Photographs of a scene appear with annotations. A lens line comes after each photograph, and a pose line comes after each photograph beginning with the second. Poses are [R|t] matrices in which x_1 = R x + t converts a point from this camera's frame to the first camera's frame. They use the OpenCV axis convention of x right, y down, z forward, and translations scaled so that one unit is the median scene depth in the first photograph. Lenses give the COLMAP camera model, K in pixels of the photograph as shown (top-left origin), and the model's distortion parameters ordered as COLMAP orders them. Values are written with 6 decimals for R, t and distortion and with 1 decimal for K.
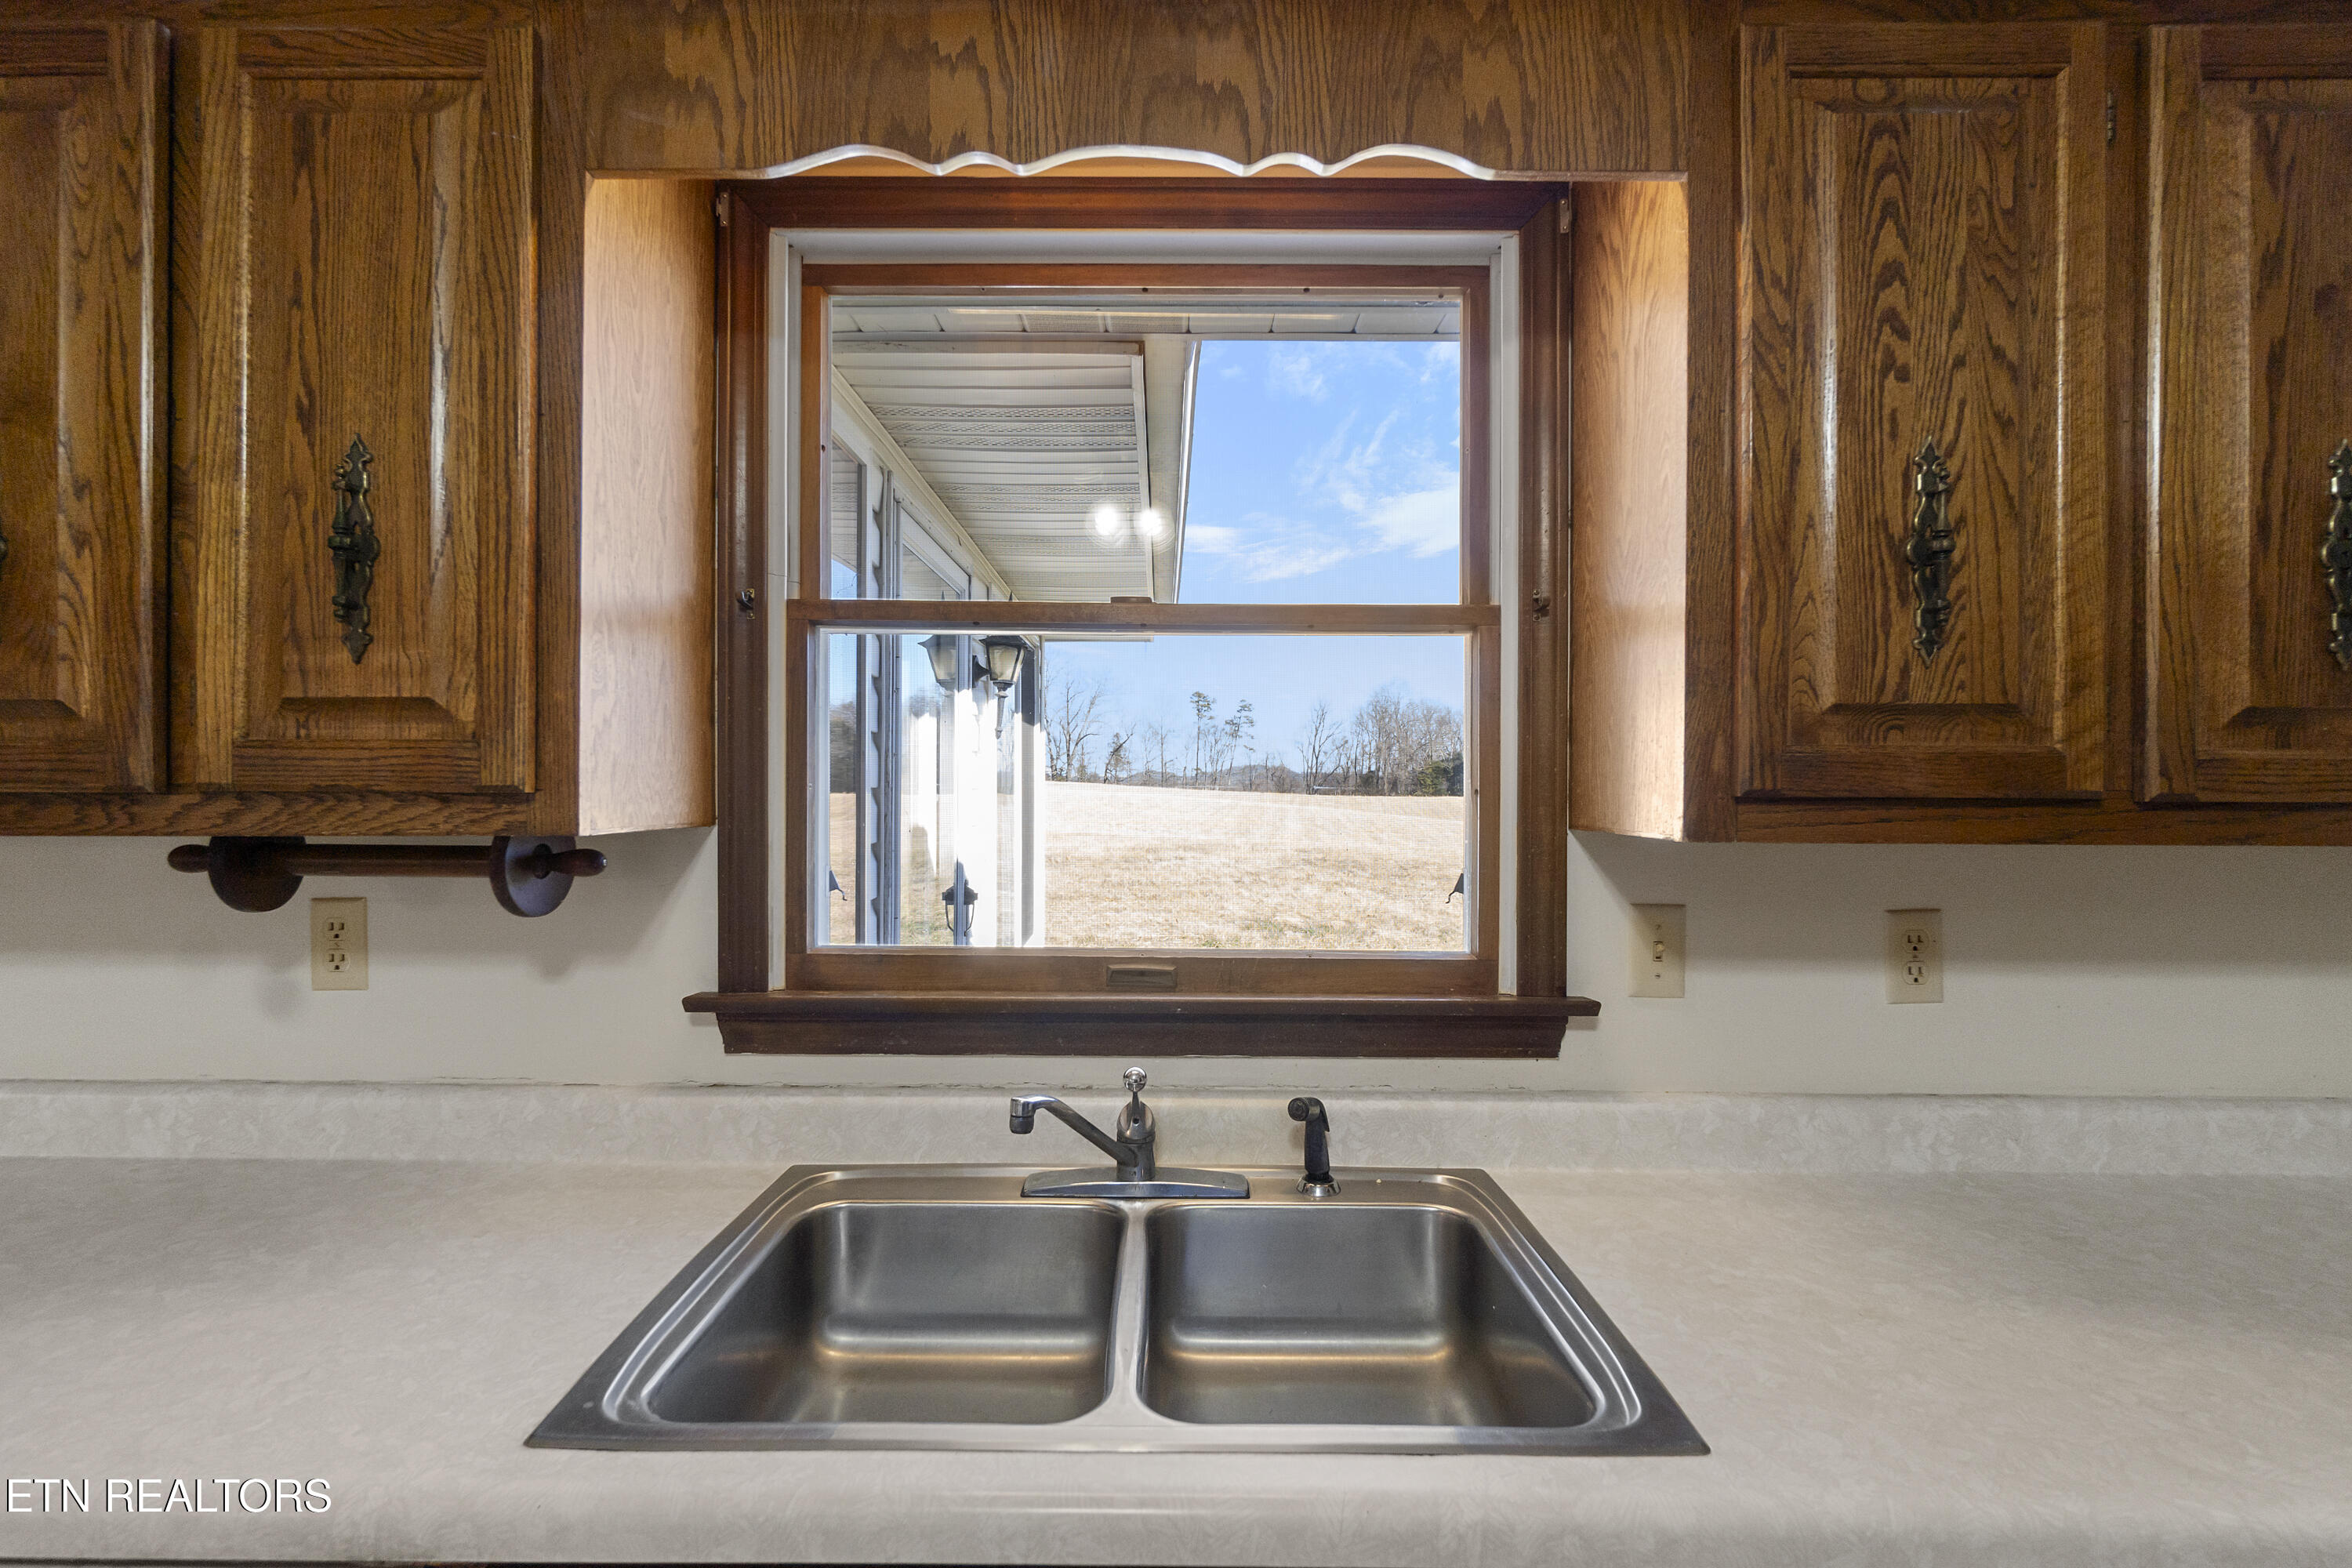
lens RADIAL K [[1111.7, 0, 1176.0], [0, 1111.7, 784.0], [0, 0, 1]] dist [-0.020298, 0.012010]
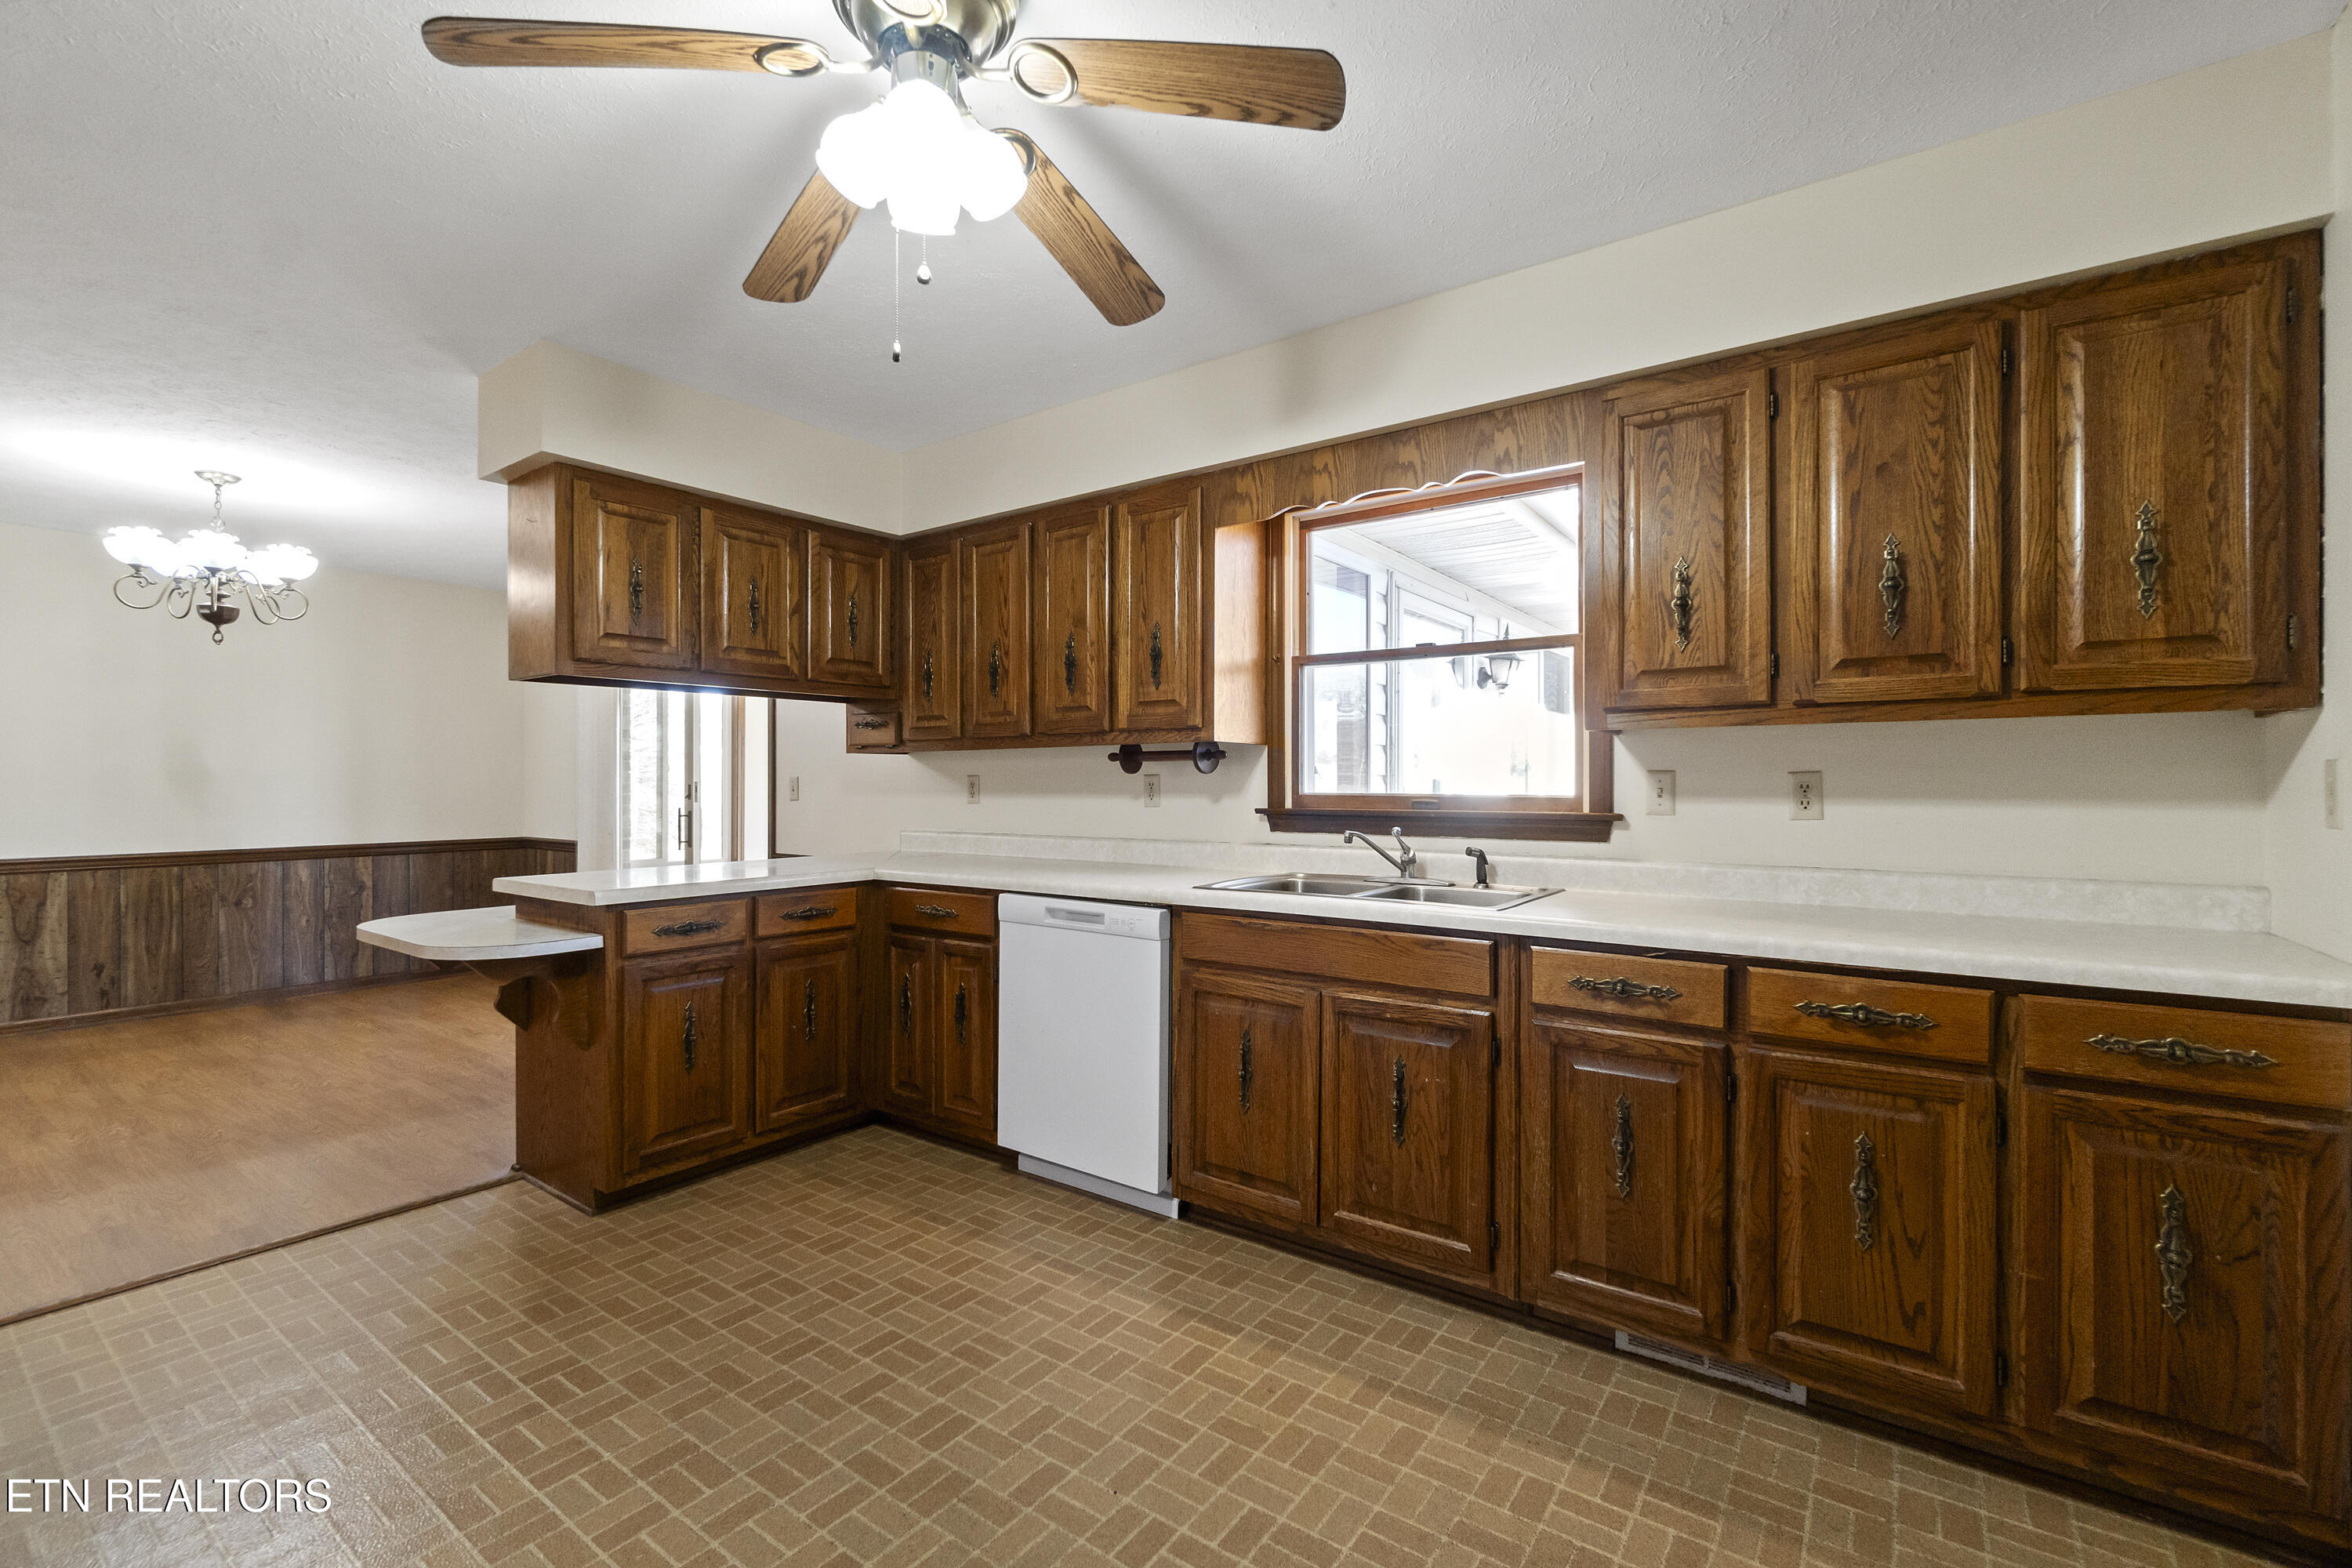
lens RADIAL K [[1007.7, 0, 1176.0], [0, 1007.7, 784.0], [0, 0, 1]] dist [-0.000451, 0.000323]
pose [[0.813916, -0.004721, -0.580964, 1.032795], [0.002603, 0.999987, -0.004480, 0.182165], [0.580977, 0.002135, 0.813917, -1.390374]]
